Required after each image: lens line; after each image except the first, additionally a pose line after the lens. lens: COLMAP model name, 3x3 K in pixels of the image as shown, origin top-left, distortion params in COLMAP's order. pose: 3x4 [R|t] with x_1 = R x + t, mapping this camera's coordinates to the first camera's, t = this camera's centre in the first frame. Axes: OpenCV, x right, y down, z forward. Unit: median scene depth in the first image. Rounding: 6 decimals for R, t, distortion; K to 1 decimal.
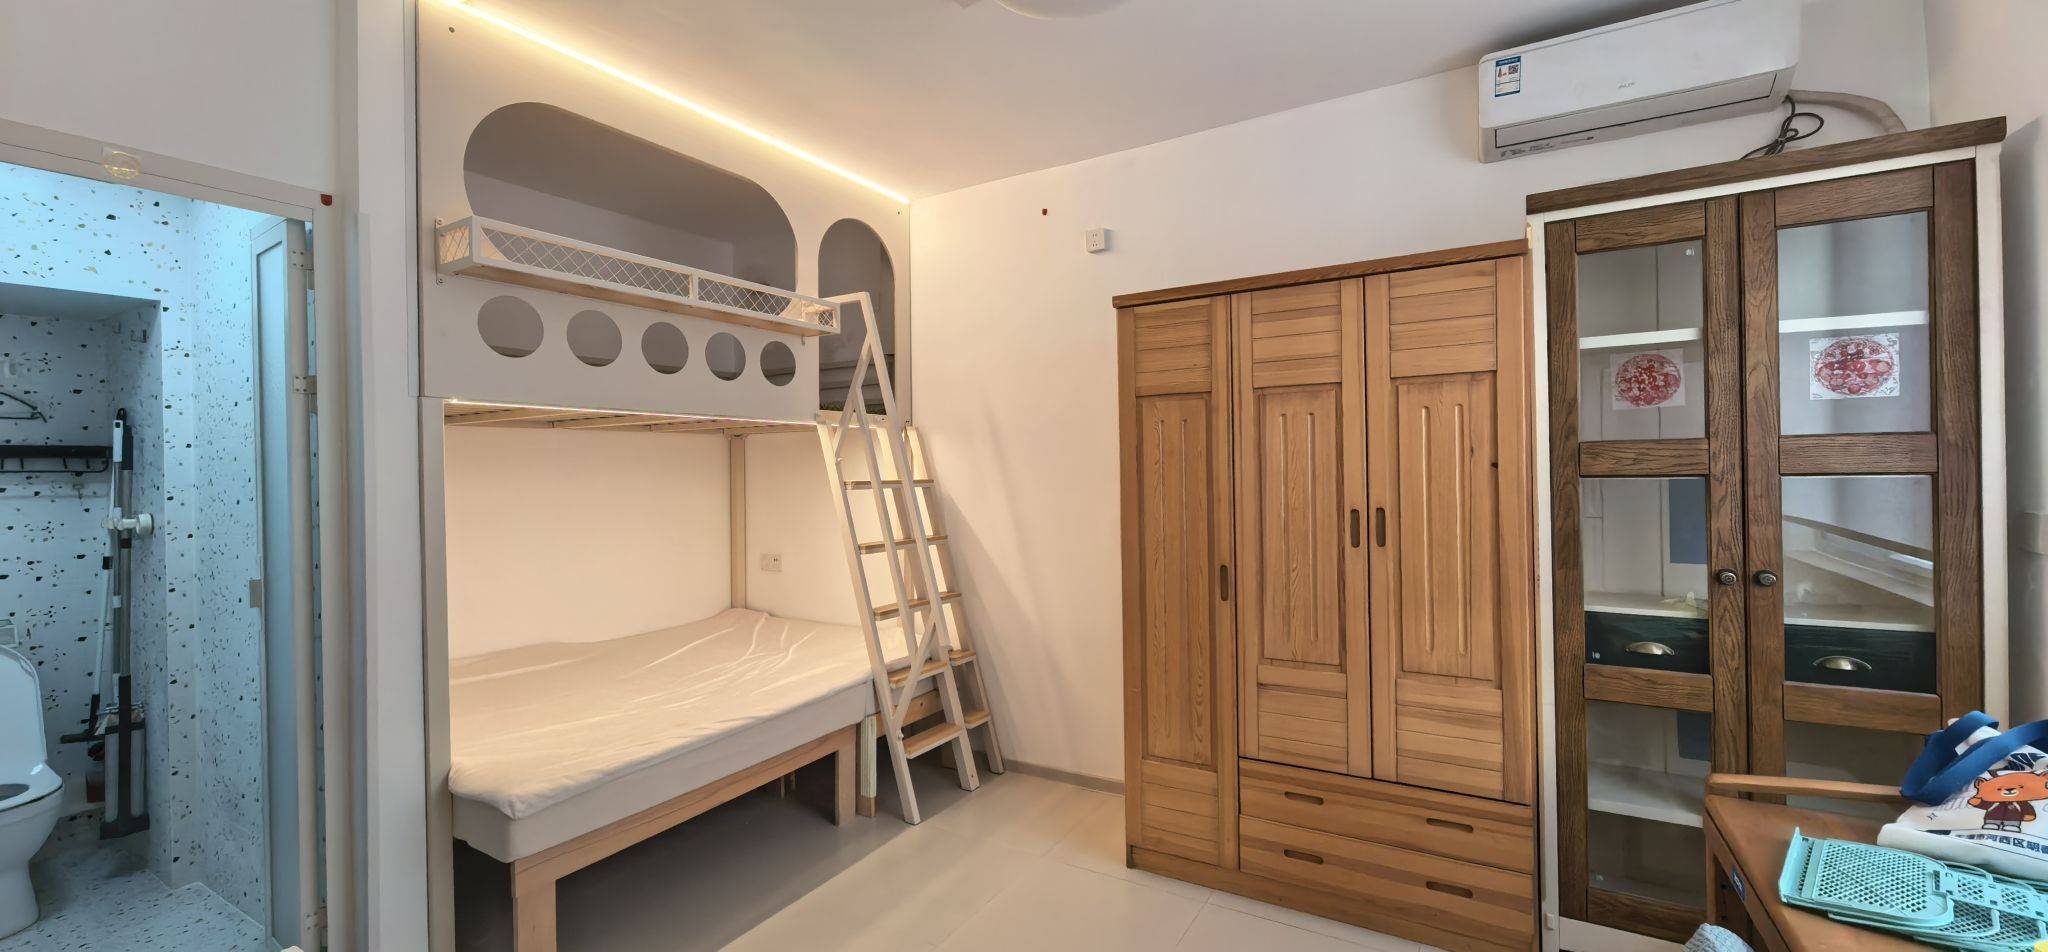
lens RADIAL K [[794.4, 0, 1030.1], [0, 794.4, 466.4], [0, 0, 1]] dist [-0.000530, 0.000087]
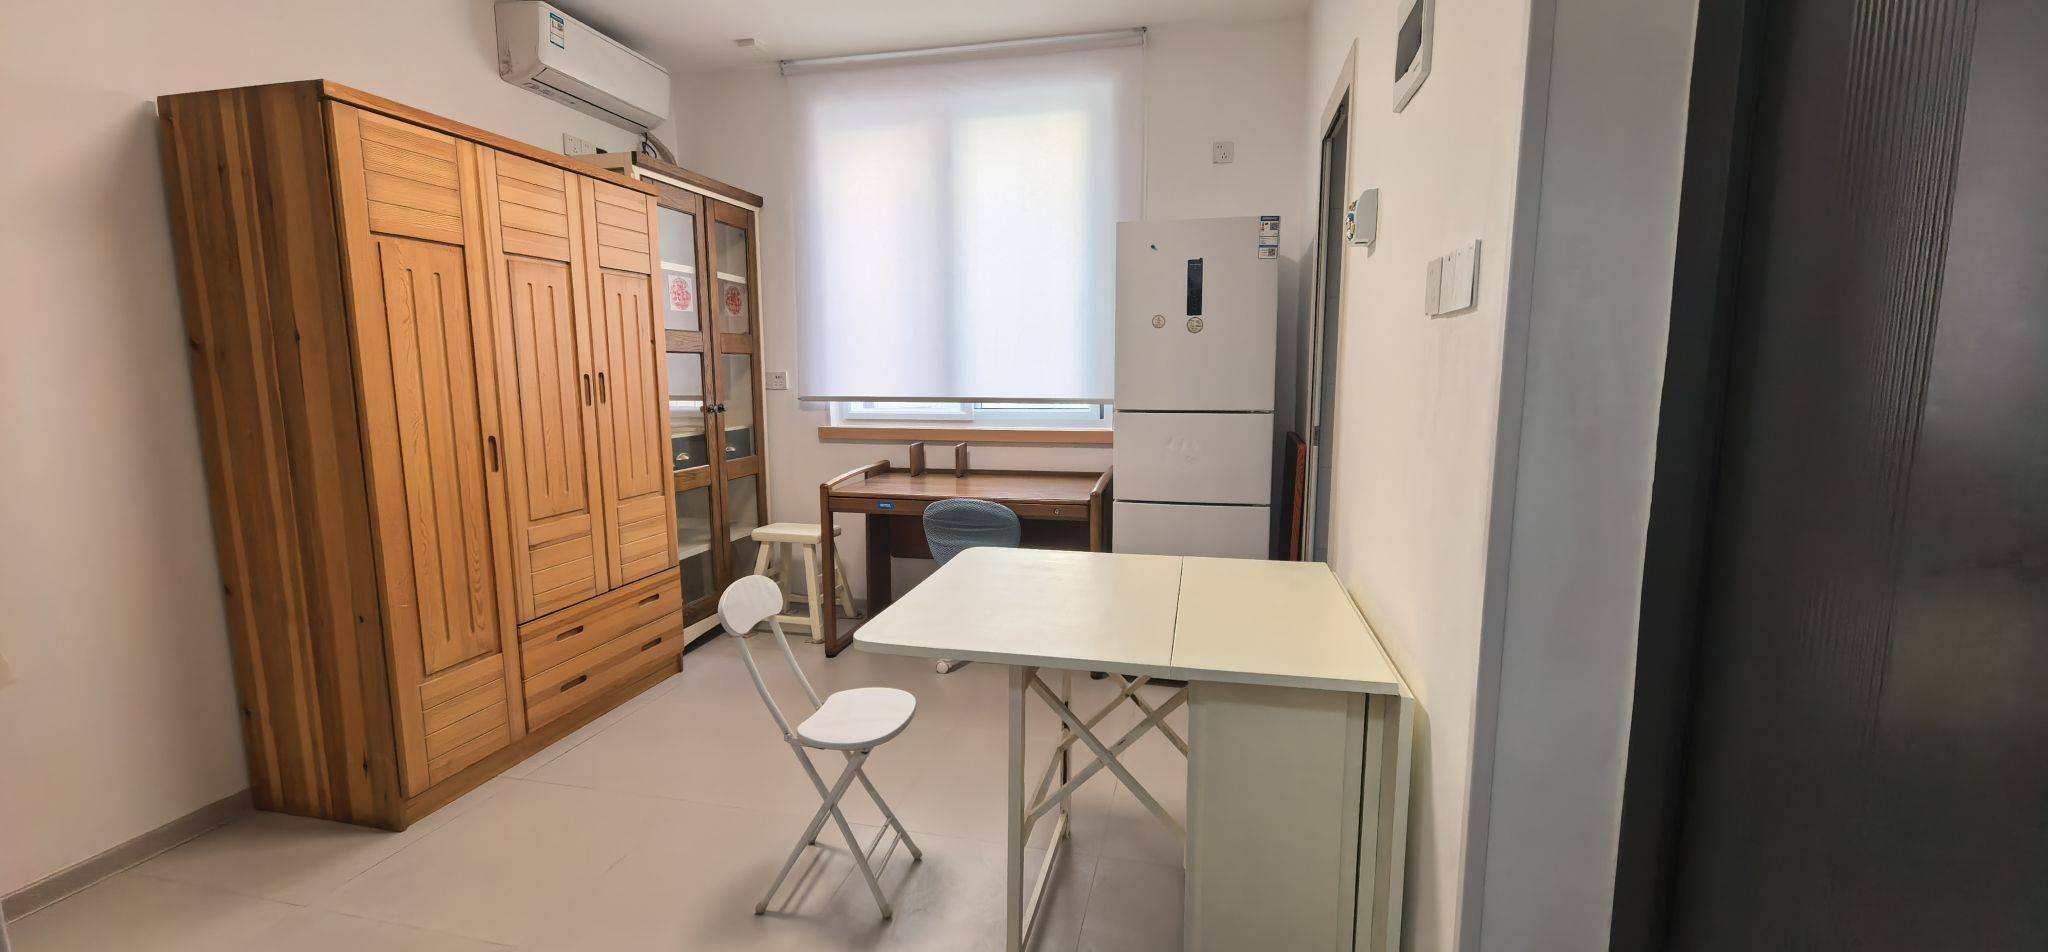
lens RADIAL K [[794.4, 0, 1027.6], [0, 794.4, 473.8], [0, 0, 1]] dist [-0.000530, 0.000087]
pose [[-0.304710, -0.102804, 0.946881, -0.877449], [0.016499, 0.993439, 0.113168, 0.074629], [-0.952302, 0.050106, -0.301014, 0.694304]]
